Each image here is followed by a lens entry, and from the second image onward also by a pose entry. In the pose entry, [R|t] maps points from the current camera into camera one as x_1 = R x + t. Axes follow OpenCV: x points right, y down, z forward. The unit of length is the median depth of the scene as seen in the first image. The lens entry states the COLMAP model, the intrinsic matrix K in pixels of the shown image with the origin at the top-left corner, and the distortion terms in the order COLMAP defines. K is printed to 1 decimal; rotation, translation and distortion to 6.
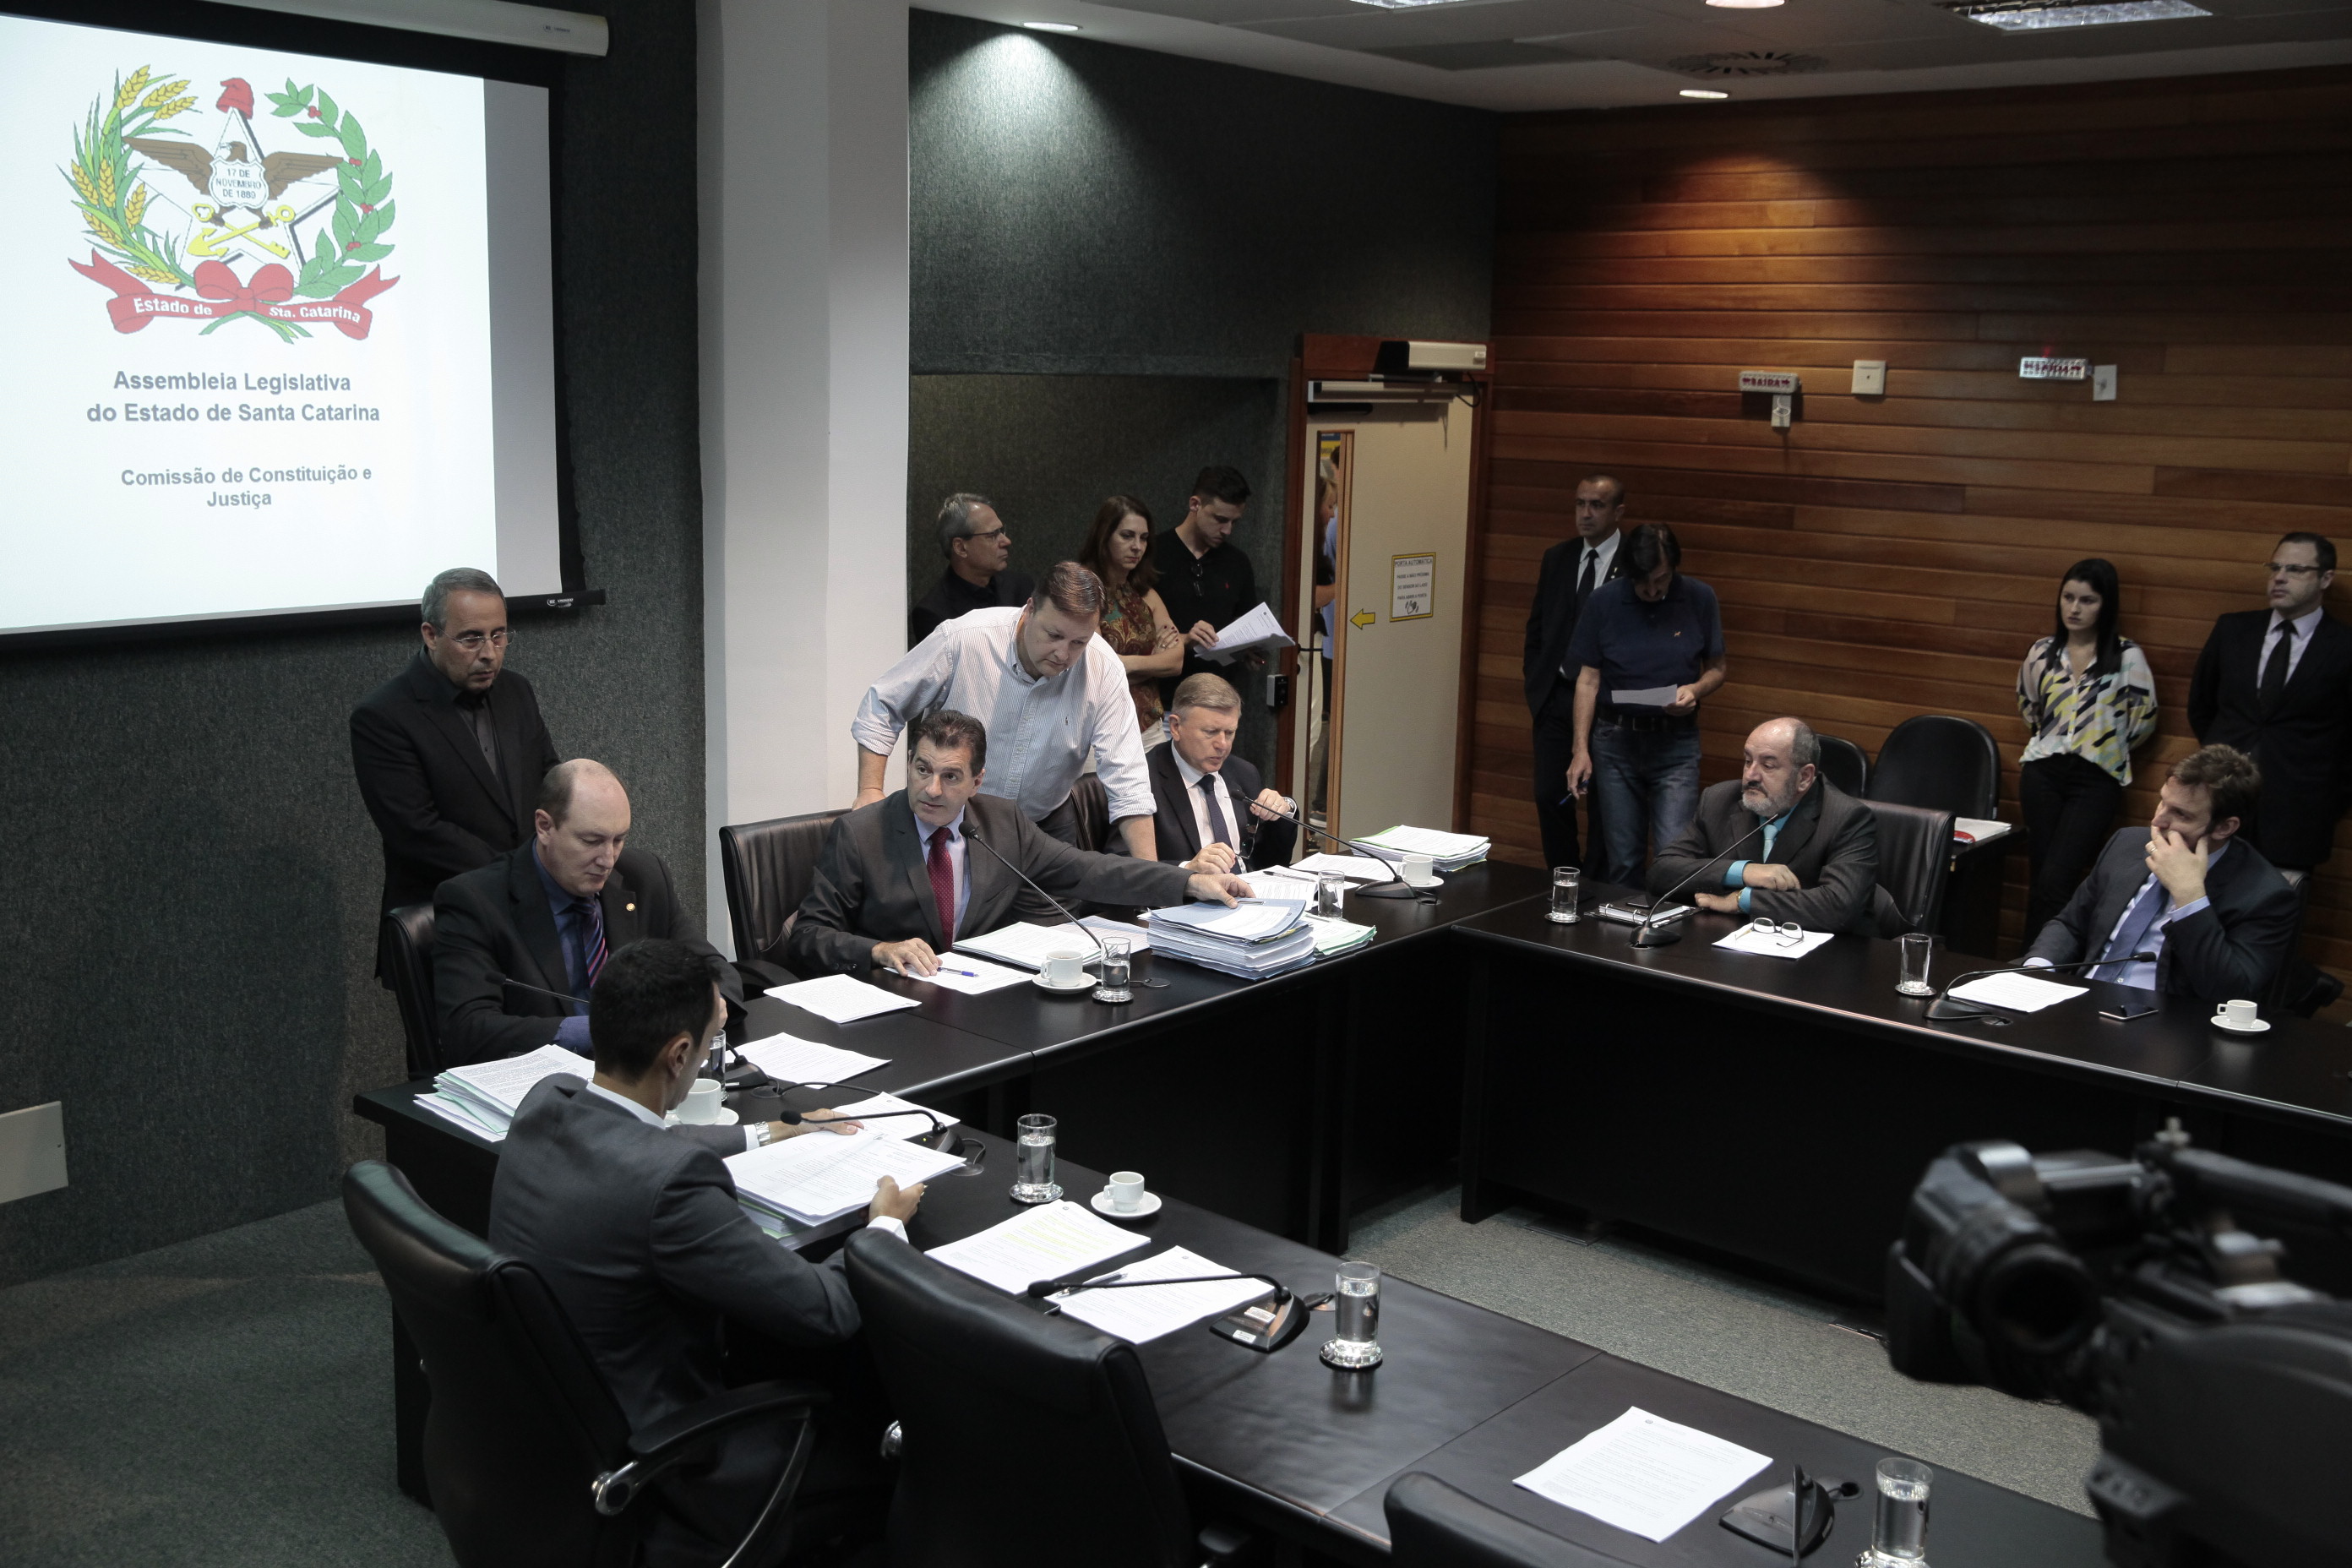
lens RADIAL K [[2305.3, 0, 1176.0], [0, 2305.3, 784.0], [0, 0, 1]] dist [-0.030196, 0.136593]
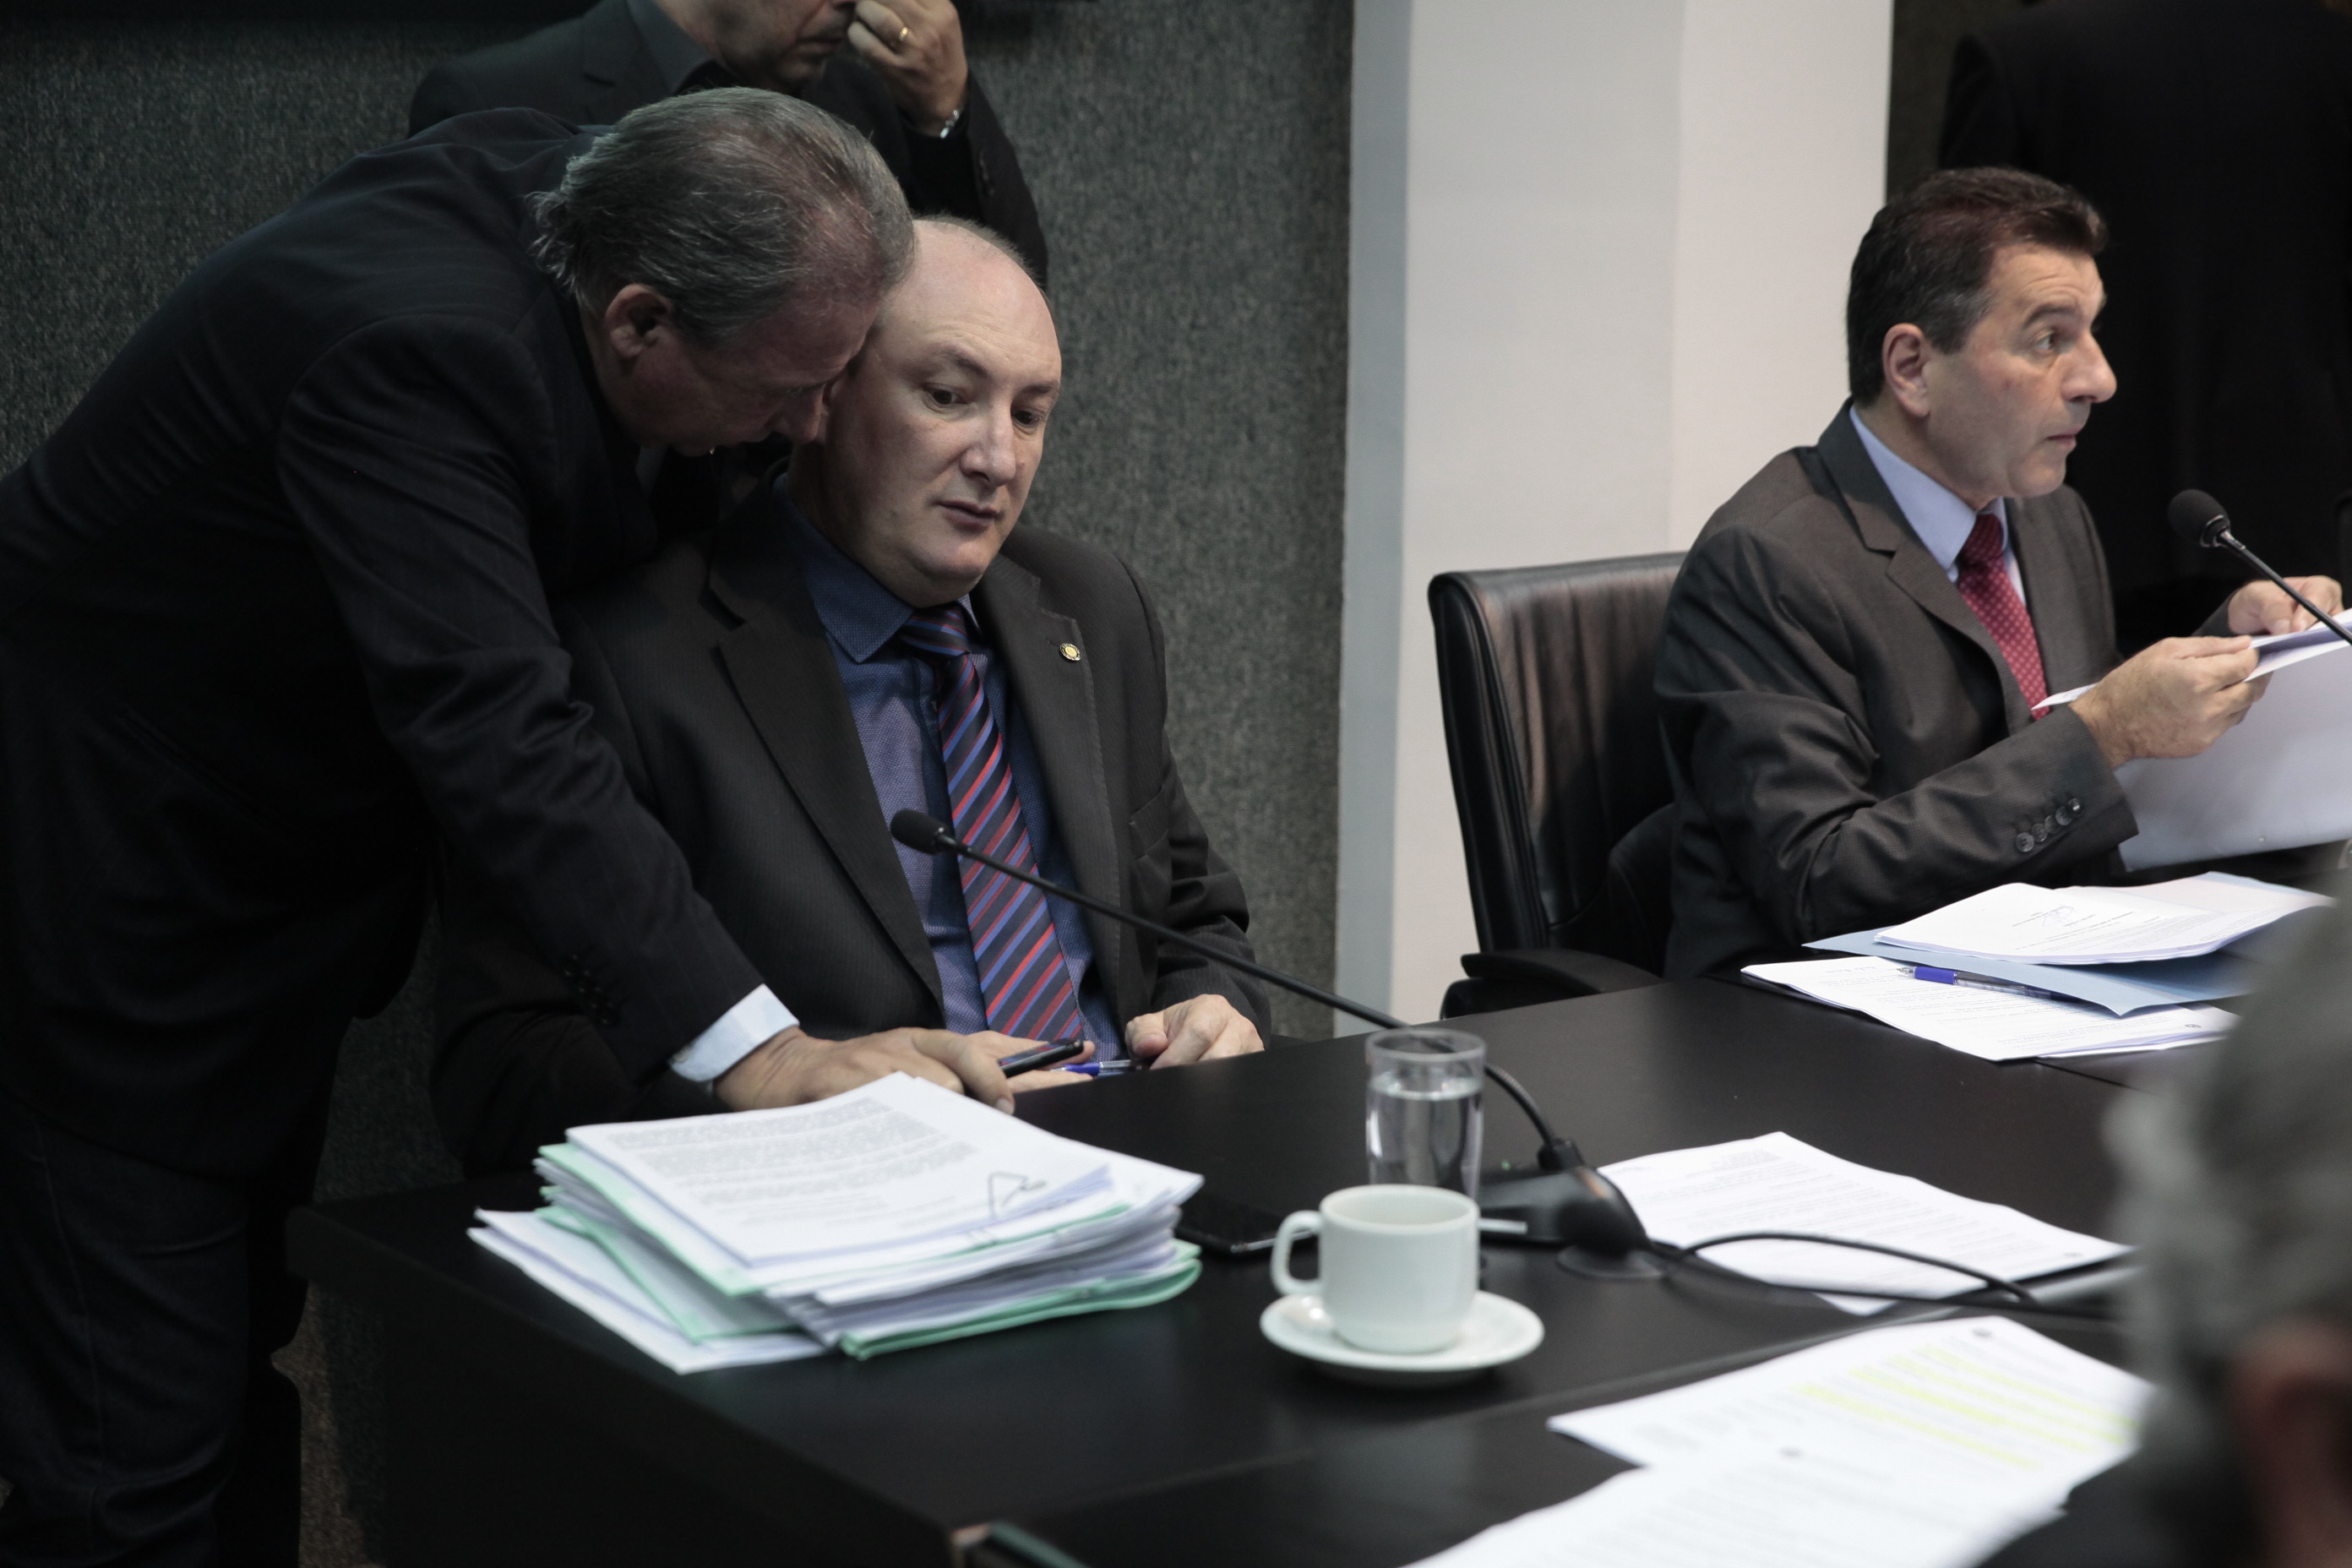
lens RADIAL K [[4414.7, 0, 1176.0], [0, 4414.7, 784.0], [0, 0, 1]] dist [0.169614, 0.317242]
pose [[0.975992, 0.018410, -0.217026, -0.086089], [-0.022049, 0.999654, -0.014356, 0.064208], [0.216687, 0.018797, 0.976060, 0.337300]]
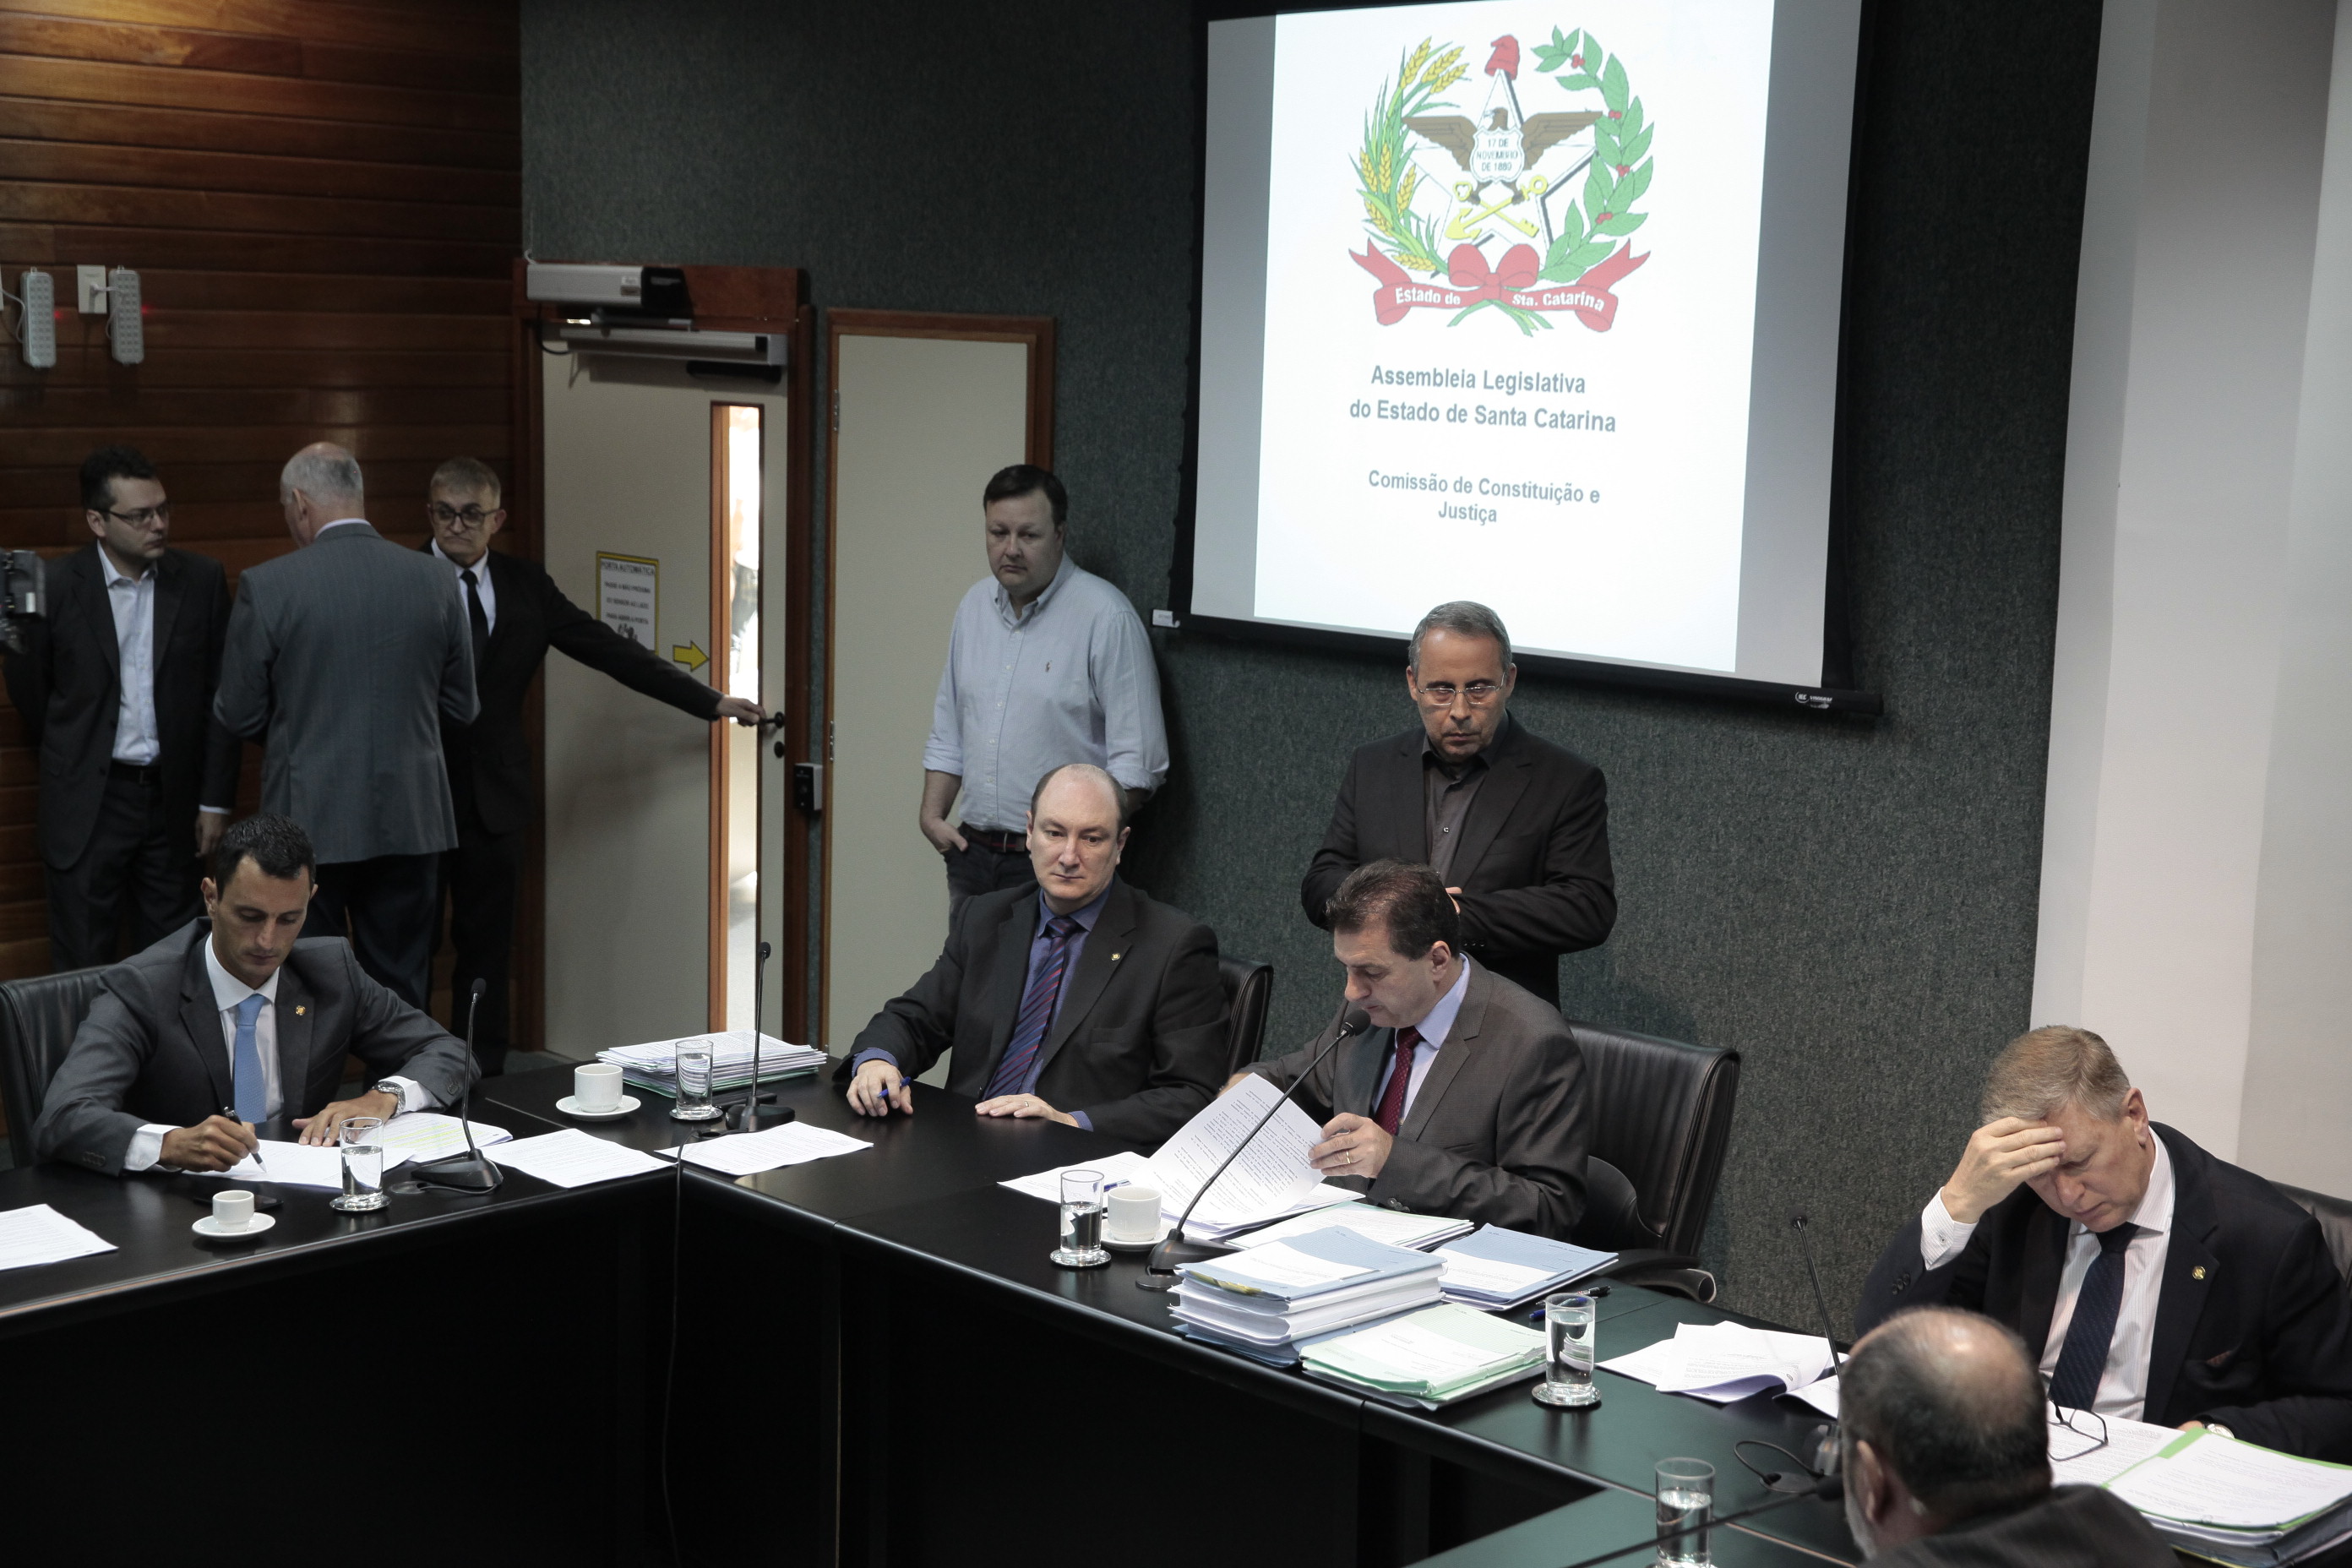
lens RADIAL K [[3282.7, 0, 1176.0], [0, 3282.7, 784.0], [0, 0, 1]] dist [0.107561, -0.019592]
pose [[-0.081523, 0.116890, -0.989793, 0.817981], [-0.212396, 0.968249, 0.131839, -0.157963], [0.973777, 0.220976, -0.054108, 0.940186]]
